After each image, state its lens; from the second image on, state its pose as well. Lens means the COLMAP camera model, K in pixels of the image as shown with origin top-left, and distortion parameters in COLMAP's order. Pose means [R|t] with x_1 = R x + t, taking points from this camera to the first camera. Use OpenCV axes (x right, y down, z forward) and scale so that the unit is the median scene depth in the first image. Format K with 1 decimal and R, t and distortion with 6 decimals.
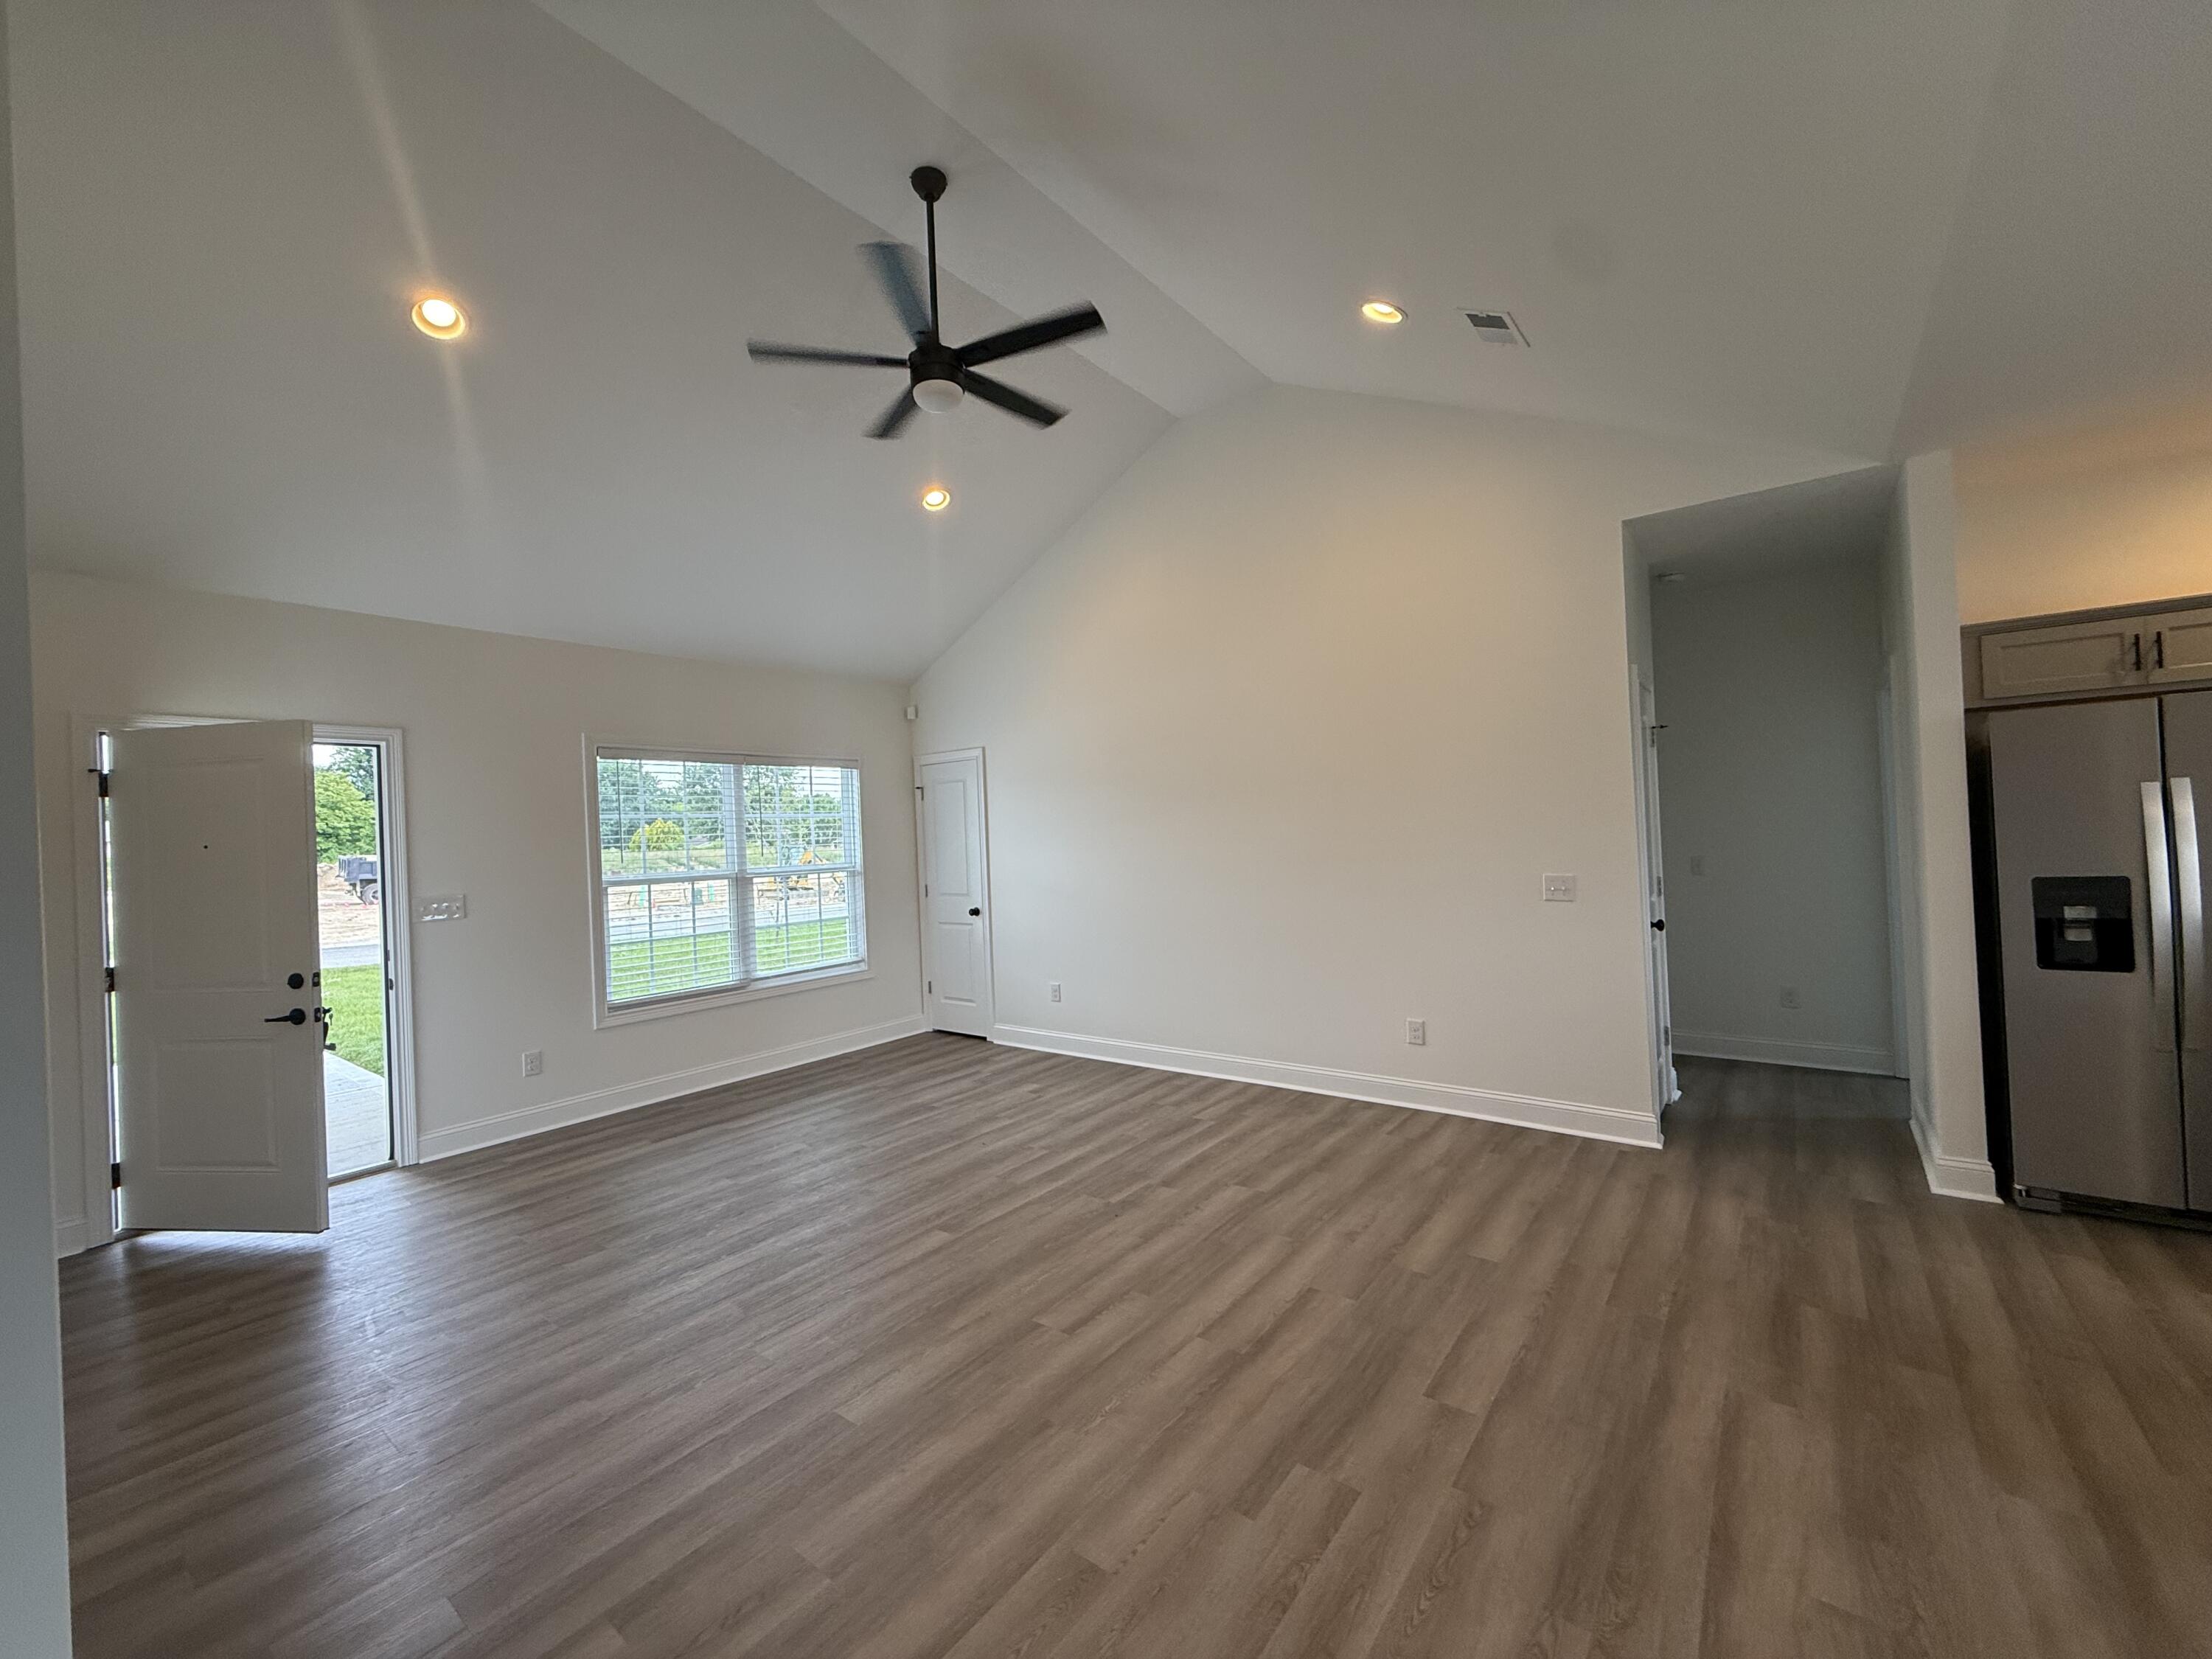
lens RADIAL K [[876.2, 0, 1106.0], [0, 876.2, 829.5], [0, 0, 1]] dist [-0.000430, 0.000221]
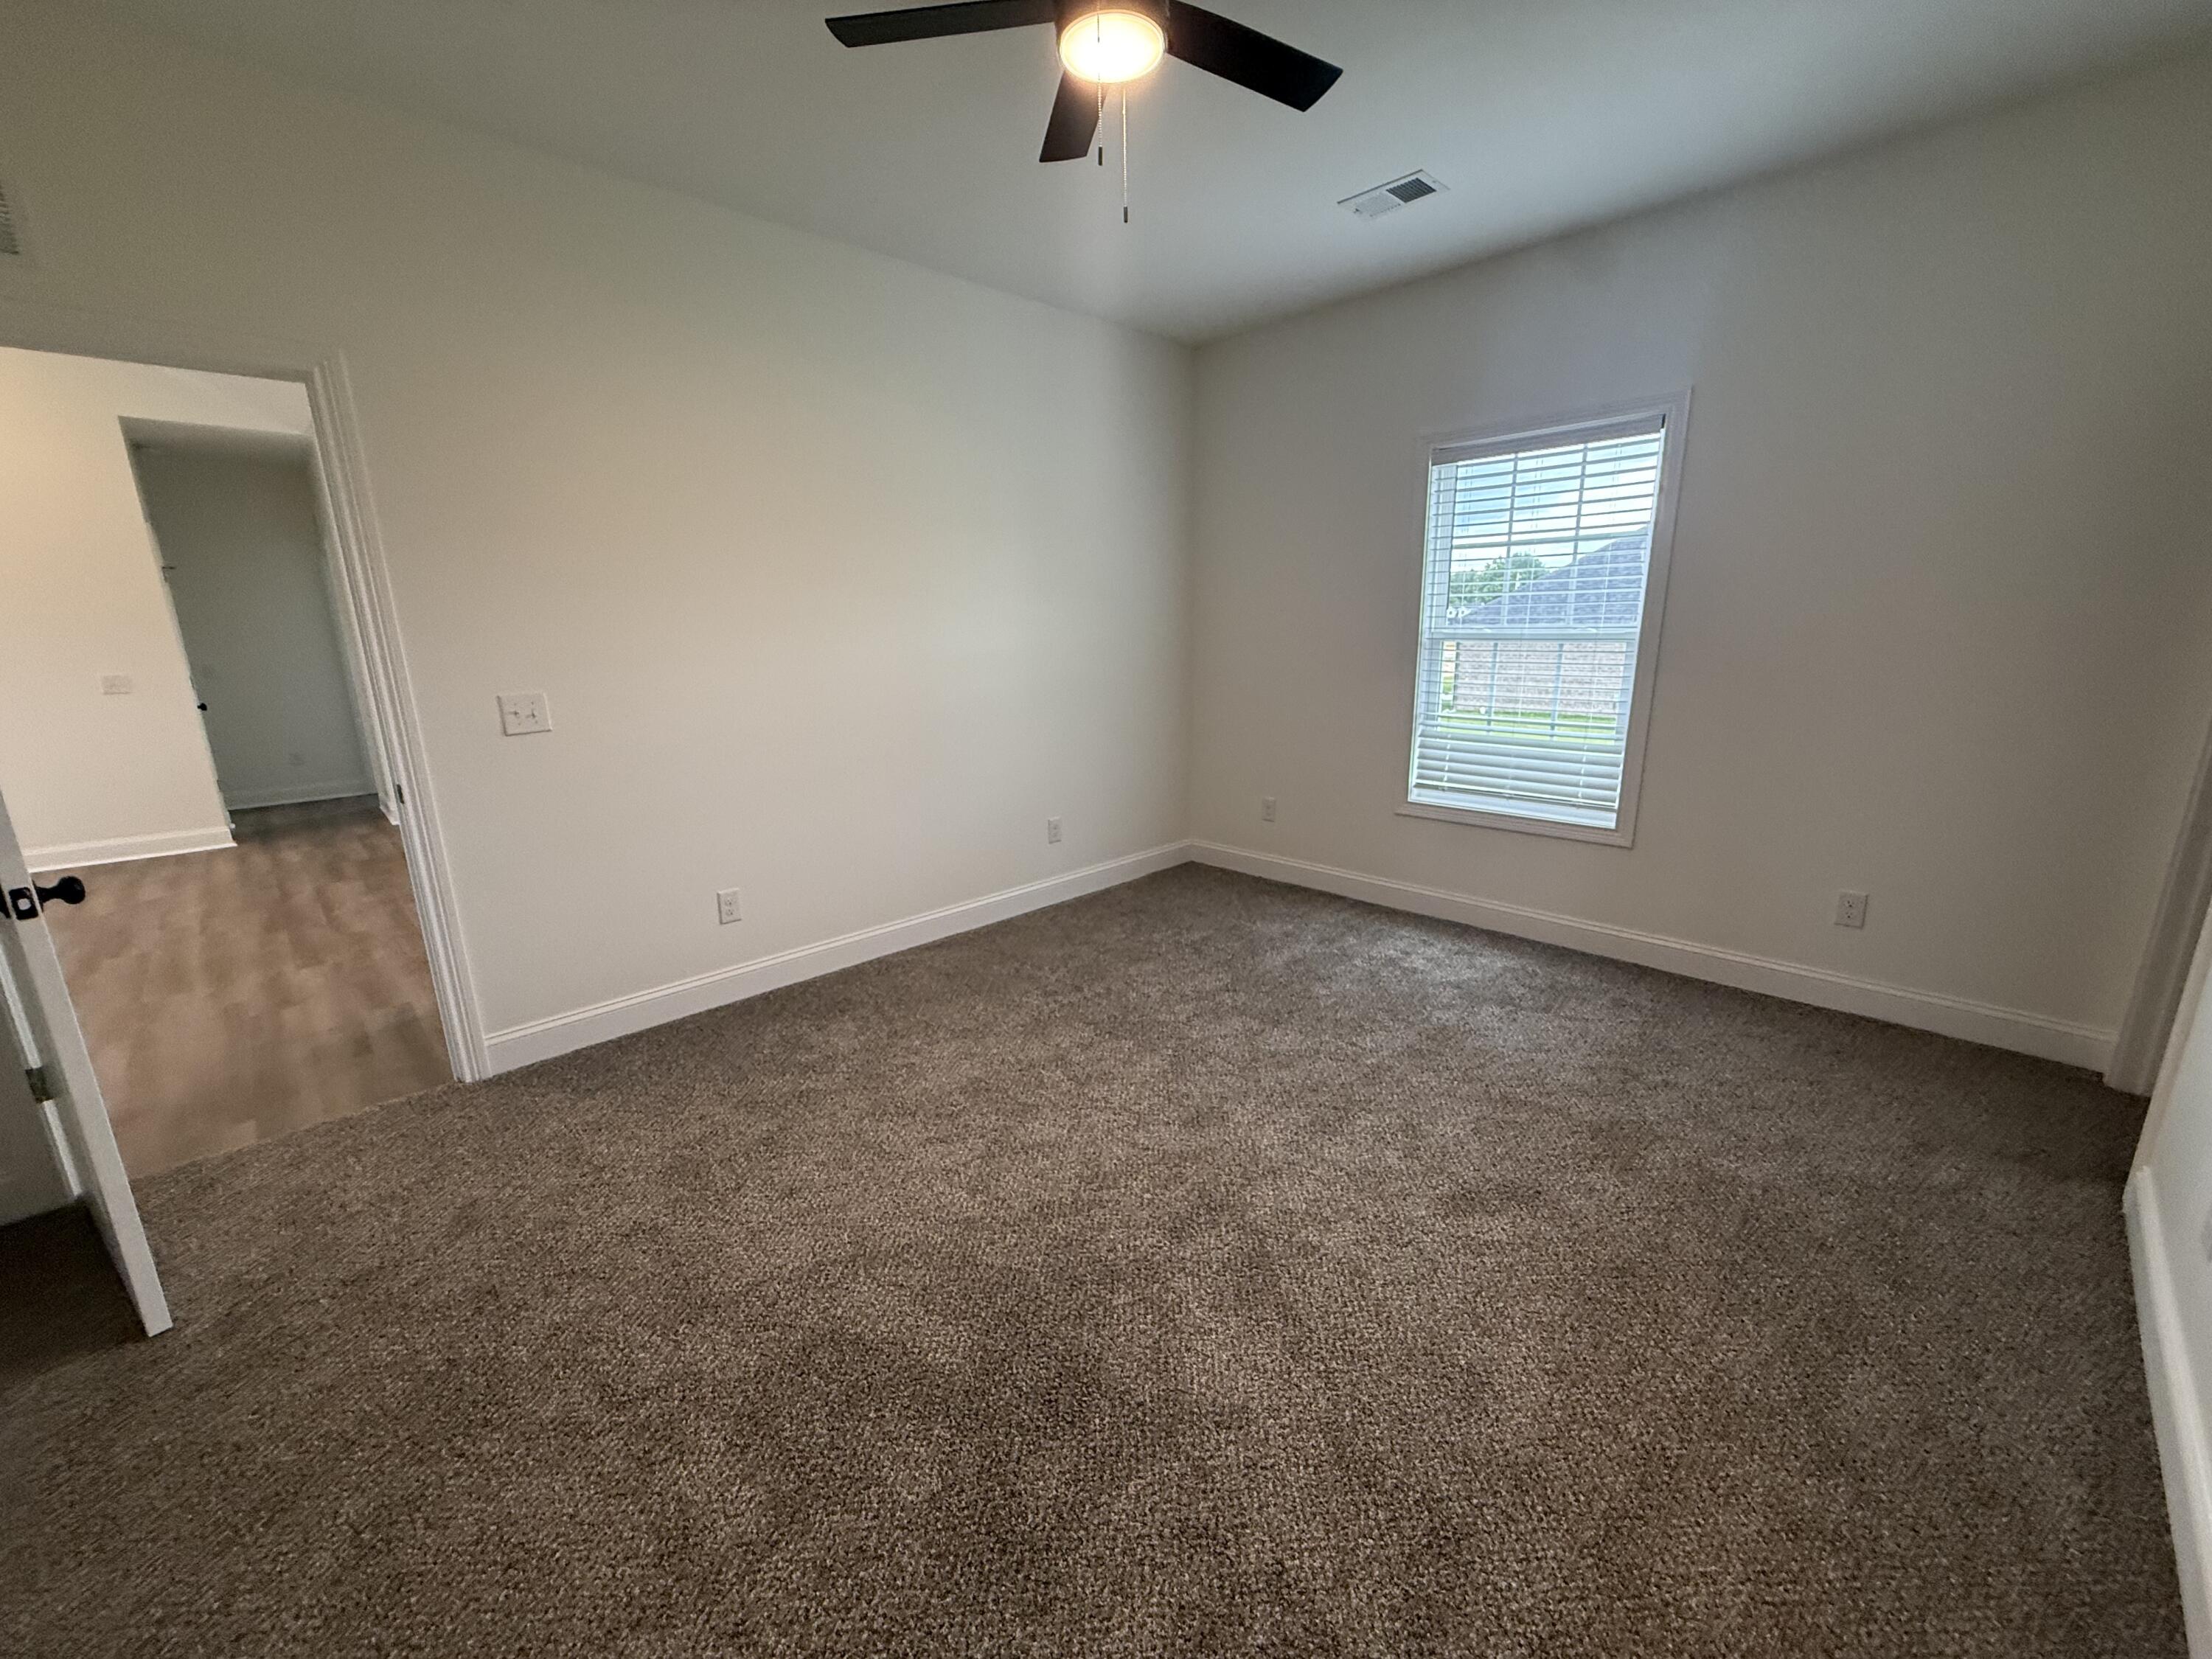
lens RADIAL K [[876.2, 0, 1106.0], [0, 876.2, 829.5], [0, 0, 1]] dist [-0.000430, 0.000221]
pose [[0.125385, -0.196171, 0.972520, -0.686258], [0.001382, 0.980290, 0.197560, 0.020515], [-0.992107, -0.023427, 0.123184, -0.736629]]
